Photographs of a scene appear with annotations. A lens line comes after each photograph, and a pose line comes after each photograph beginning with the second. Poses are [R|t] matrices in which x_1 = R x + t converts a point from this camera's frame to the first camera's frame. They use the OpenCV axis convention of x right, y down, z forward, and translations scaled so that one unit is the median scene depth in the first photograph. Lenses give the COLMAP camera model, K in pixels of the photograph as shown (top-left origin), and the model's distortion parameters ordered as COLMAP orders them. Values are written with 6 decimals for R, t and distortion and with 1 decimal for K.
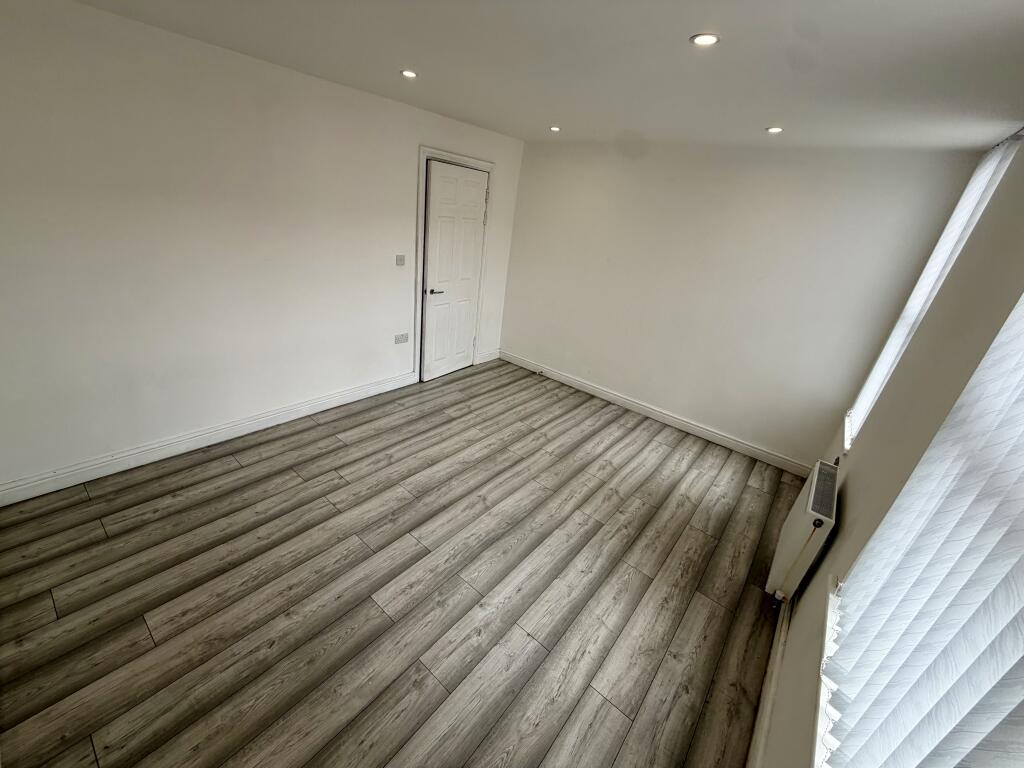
lens RADIAL K [[410.9, 0, 505.0], [0, 410.9, 385.9], [0, 0, 1]] dist [-0.000825, 0.000166]
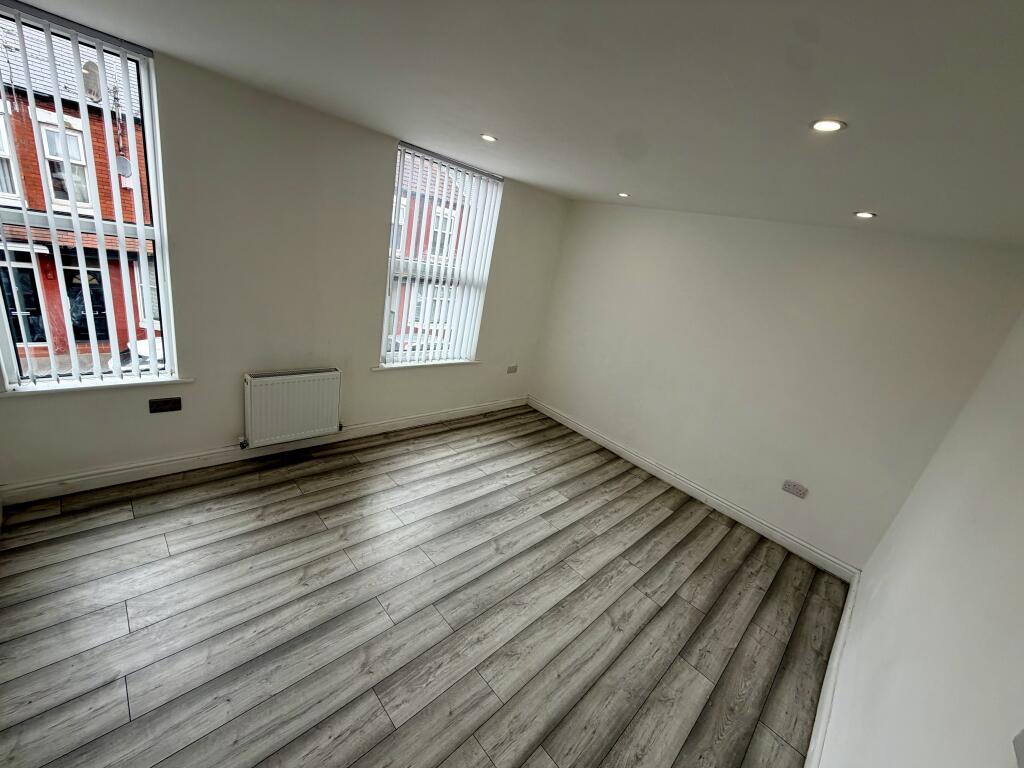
lens RADIAL K [[410.9, 0, 505.0], [0, 410.9, 385.9], [0, 0, 1]] dist [-0.000825, 0.000166]
pose [[-0.946593, -0.322404, -0.004260, 0.062102], [-0.237780, 0.689088, 0.684557, -0.667799], [-0.217768, 0.649009, -0.728947, 1.454445]]
